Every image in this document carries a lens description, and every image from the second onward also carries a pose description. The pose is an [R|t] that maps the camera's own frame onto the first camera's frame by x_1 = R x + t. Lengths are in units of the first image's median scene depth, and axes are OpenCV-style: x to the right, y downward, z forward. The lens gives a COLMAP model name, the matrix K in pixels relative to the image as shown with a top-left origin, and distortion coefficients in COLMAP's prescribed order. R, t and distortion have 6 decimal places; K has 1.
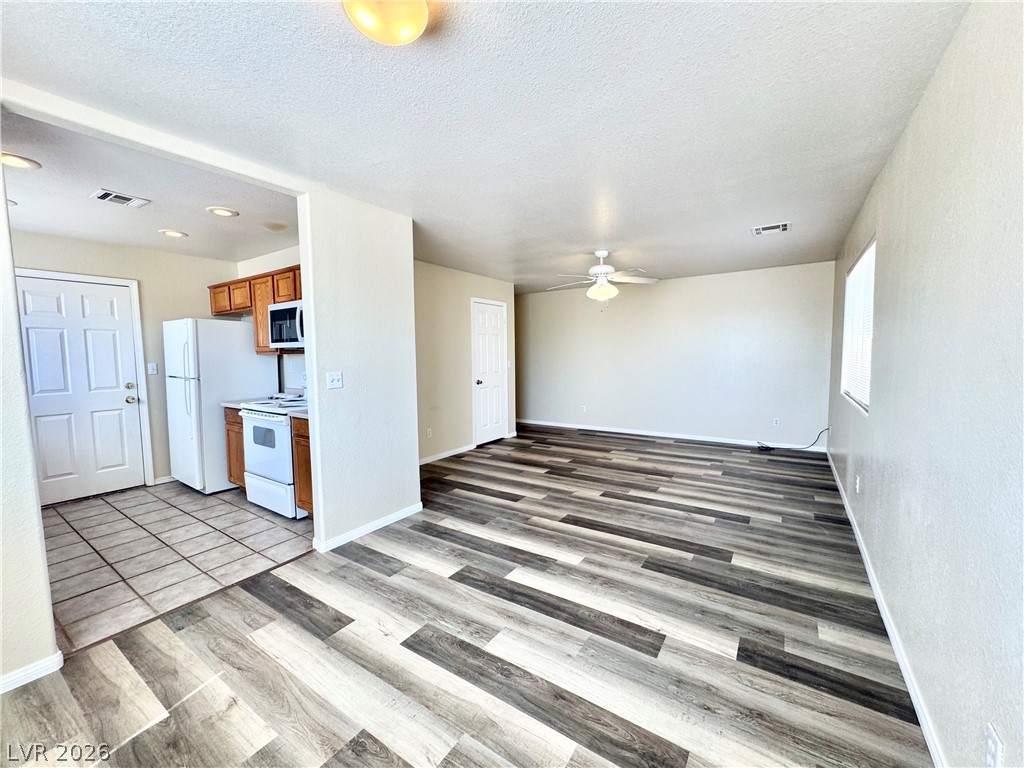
lens RADIAL K [[407.5, 0, 514.3], [0, 407.5, 383.1], [0, 0, 1]] dist [-0.008491, -0.000222]
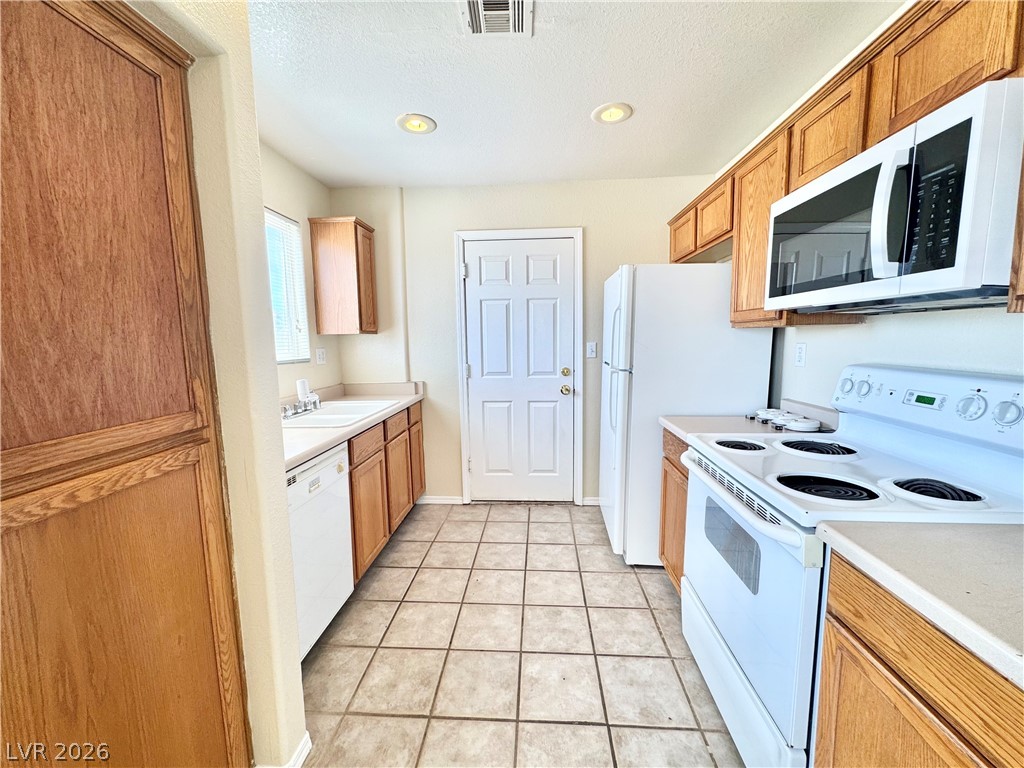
lens RADIAL K [[407.5, 0, 514.3], [0, 407.5, 383.1], [0, 0, 1]] dist [-0.008491, -0.000222]
pose [[0.498724, 0.101941, -0.860745, -0.345796], [-0.055417, 0.994778, 0.085706, -0.032855], [0.864987, 0.004957, 0.501770, 0.542096]]
